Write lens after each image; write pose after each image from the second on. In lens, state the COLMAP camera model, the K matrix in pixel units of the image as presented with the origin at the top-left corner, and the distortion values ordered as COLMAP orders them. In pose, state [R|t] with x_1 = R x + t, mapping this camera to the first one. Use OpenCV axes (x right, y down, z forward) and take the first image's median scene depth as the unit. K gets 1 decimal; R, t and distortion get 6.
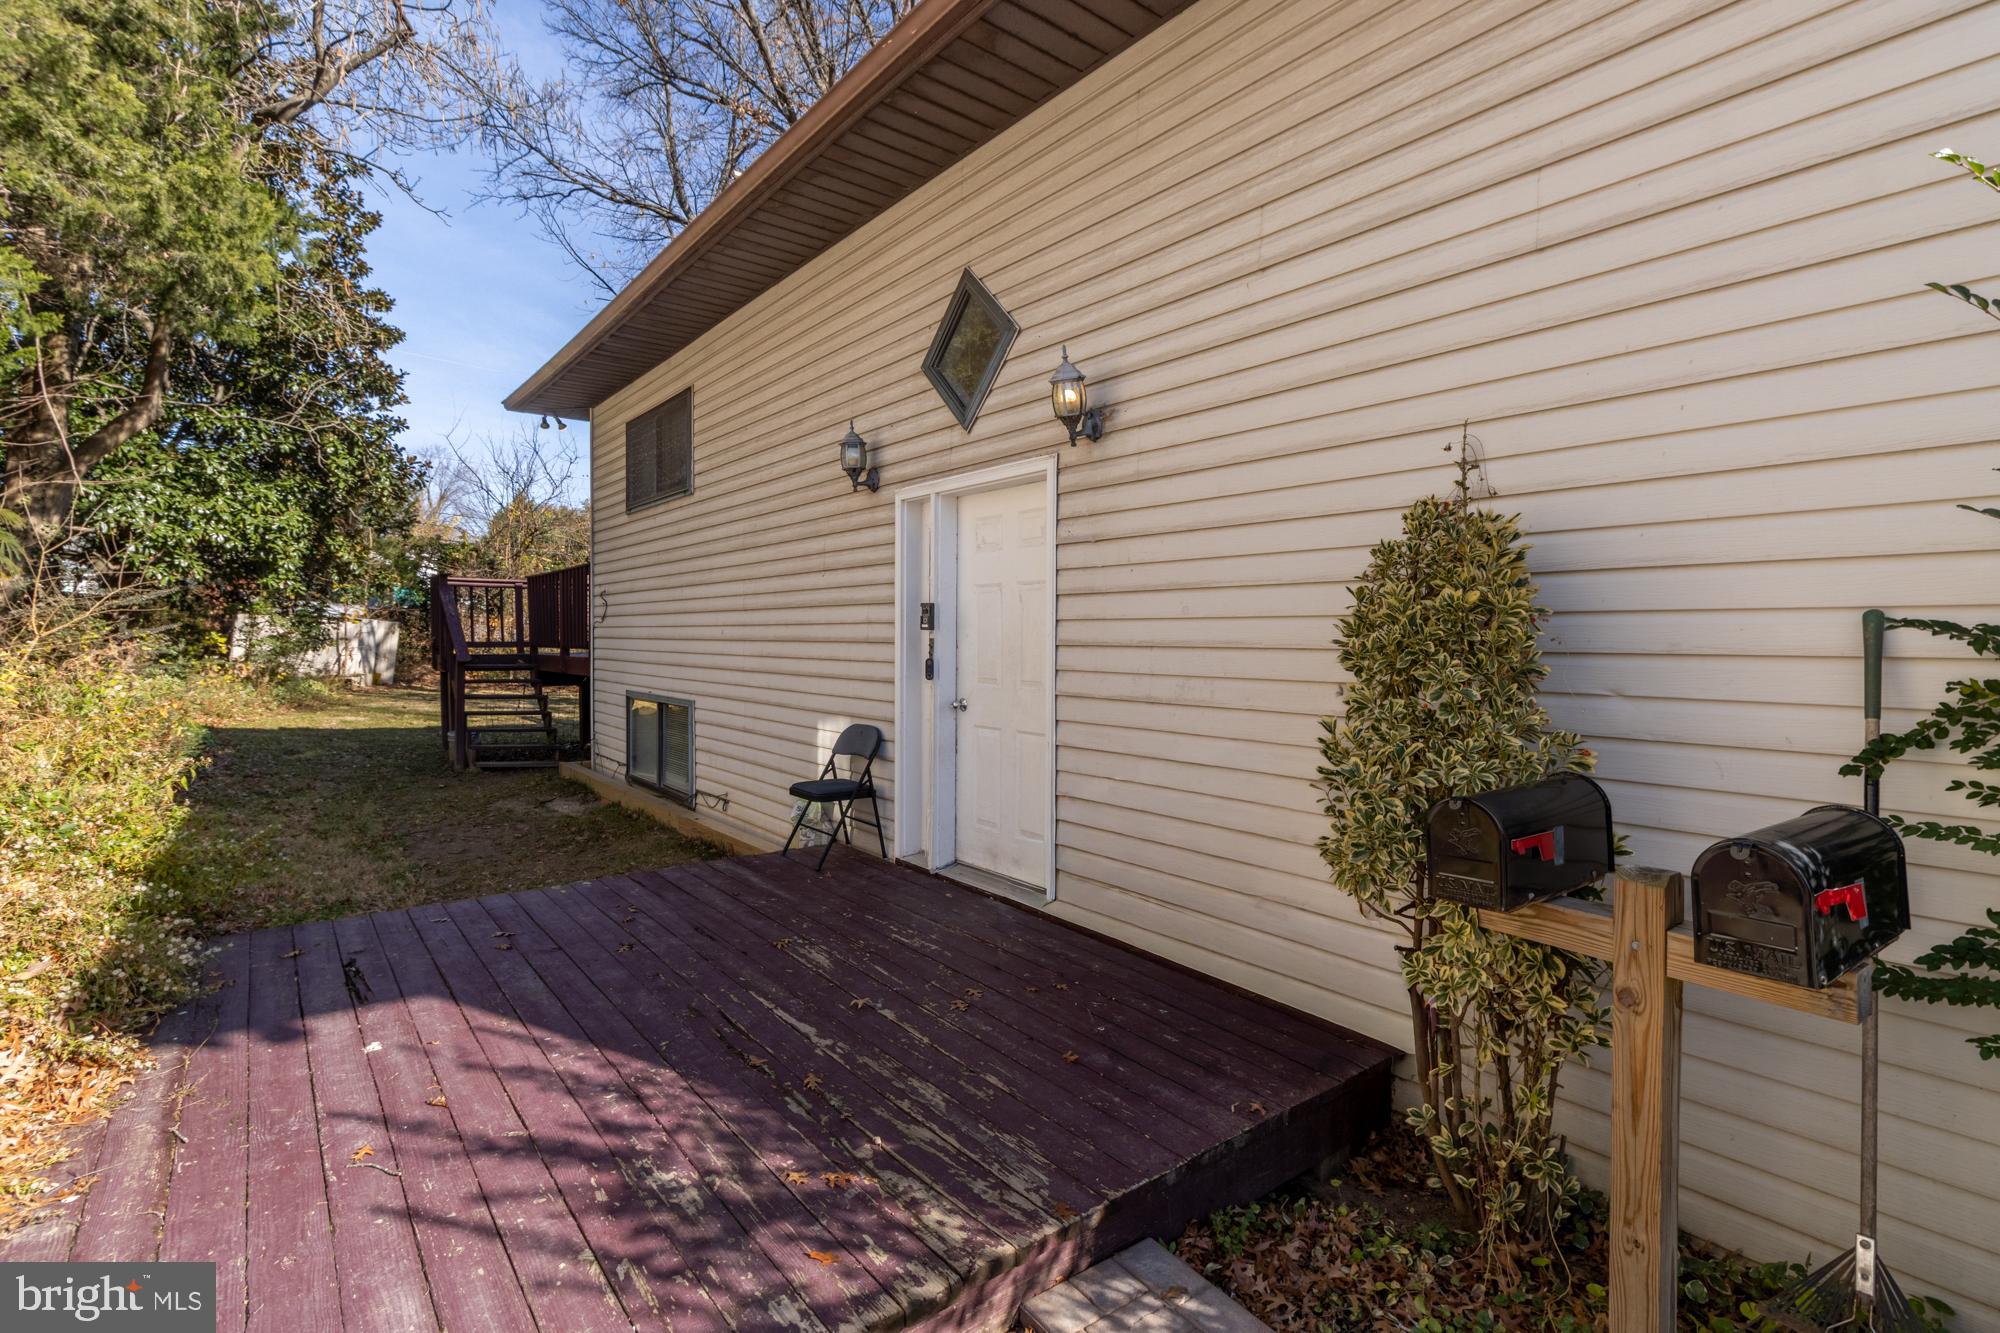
lens RADIAL K [[932.9, 0, 1012.4], [0, 932.9, 660.9], [0, 0, 1]] dist [0.000010, 0.000401]
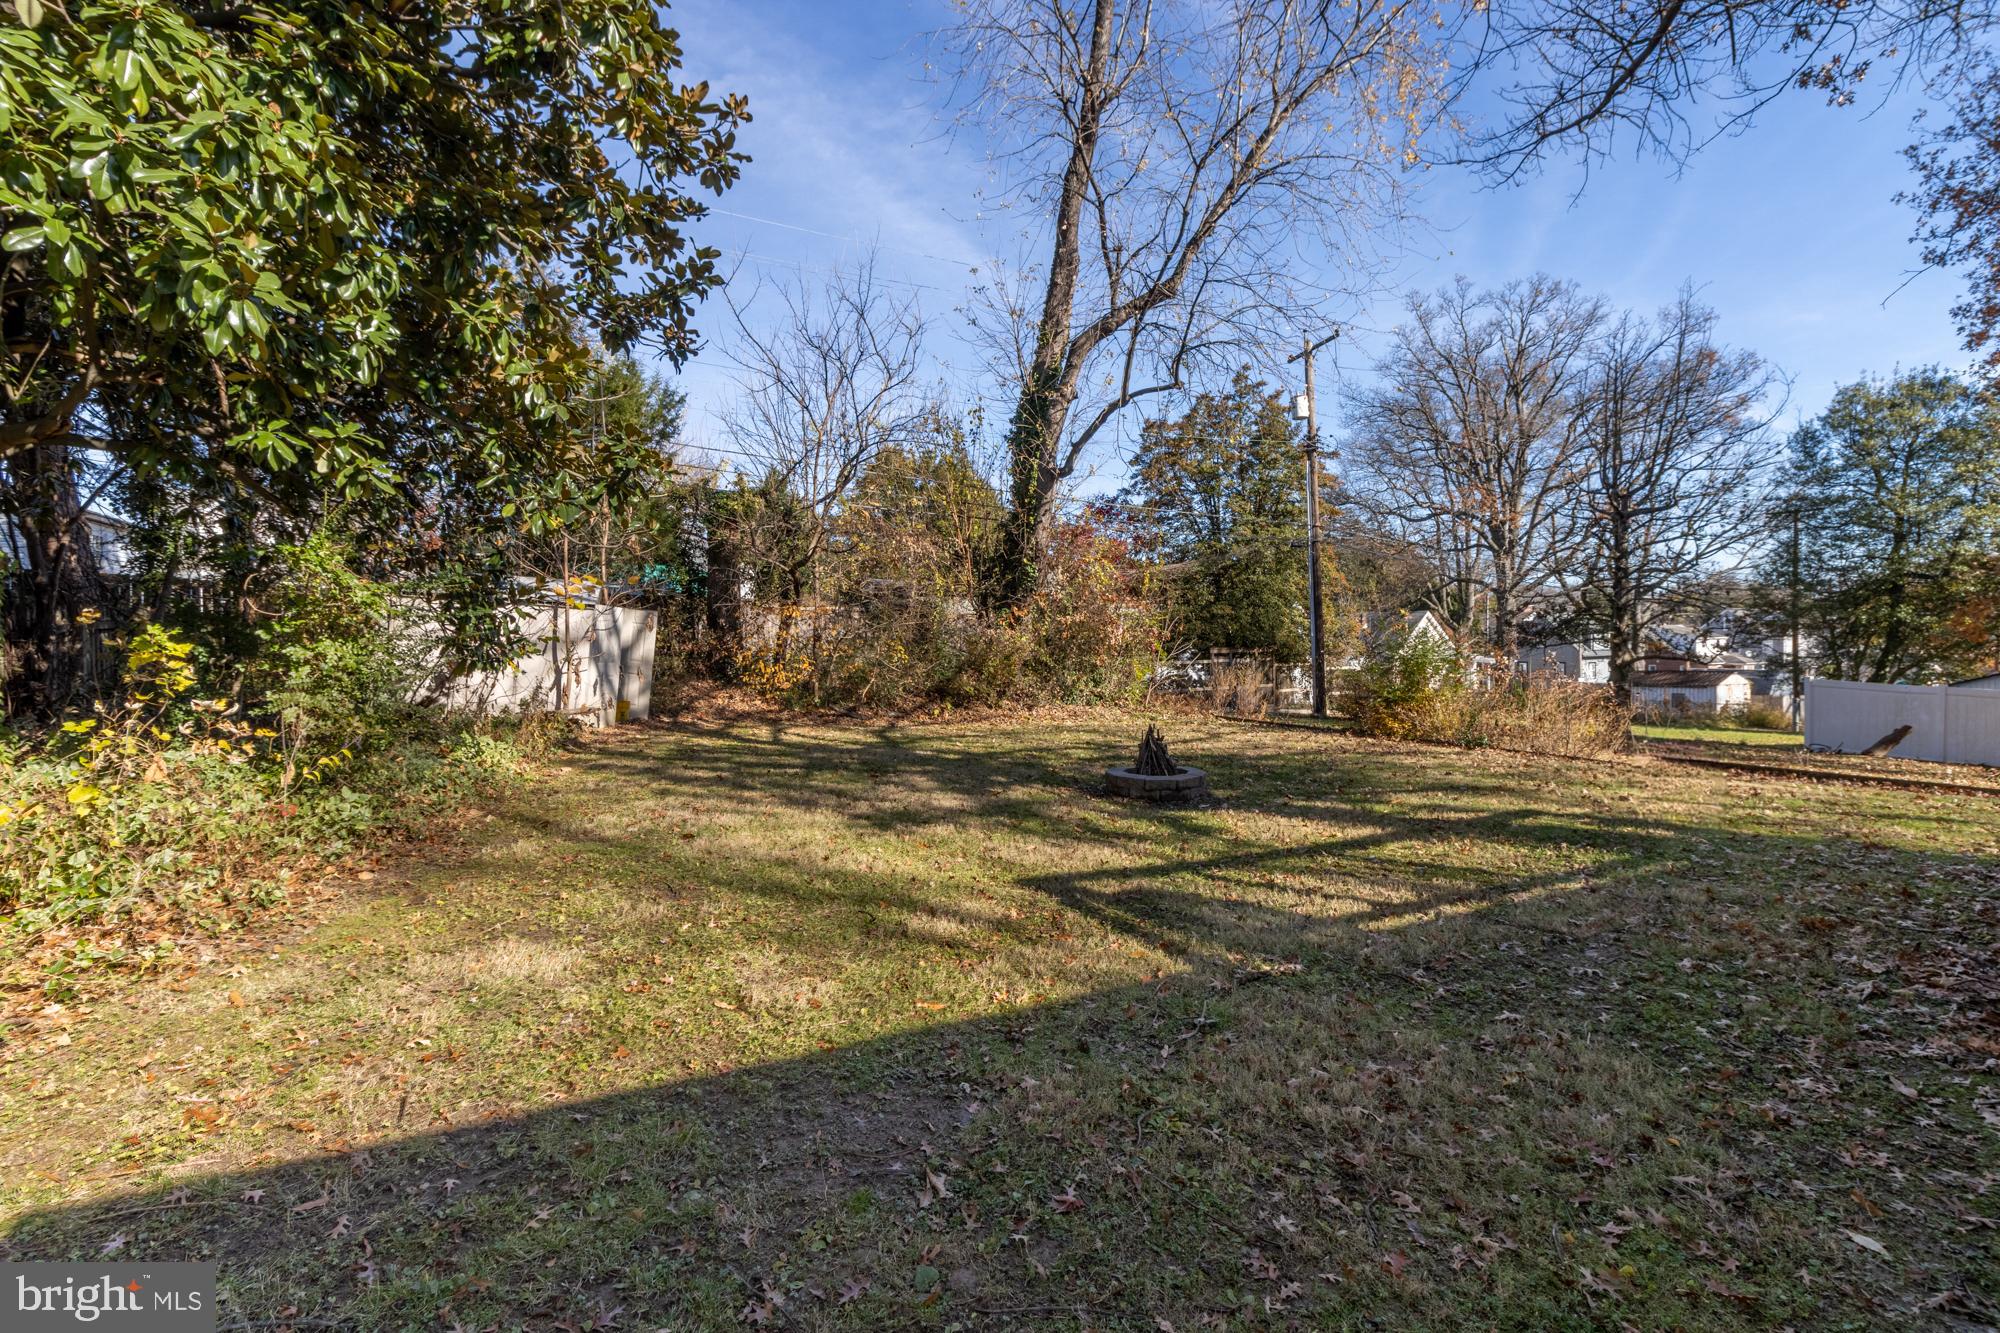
lens RADIAL K [[932.9, 0, 1012.4], [0, 932.9, 660.9], [0, 0, 1]] dist [0.000010, 0.000401]
pose [[0.978066, -0.020360, -0.207298, -0.336393], [0.022076, 0.999739, 0.005966, -0.009708], [0.207122, -0.010411, 0.978260, 0.500332]]
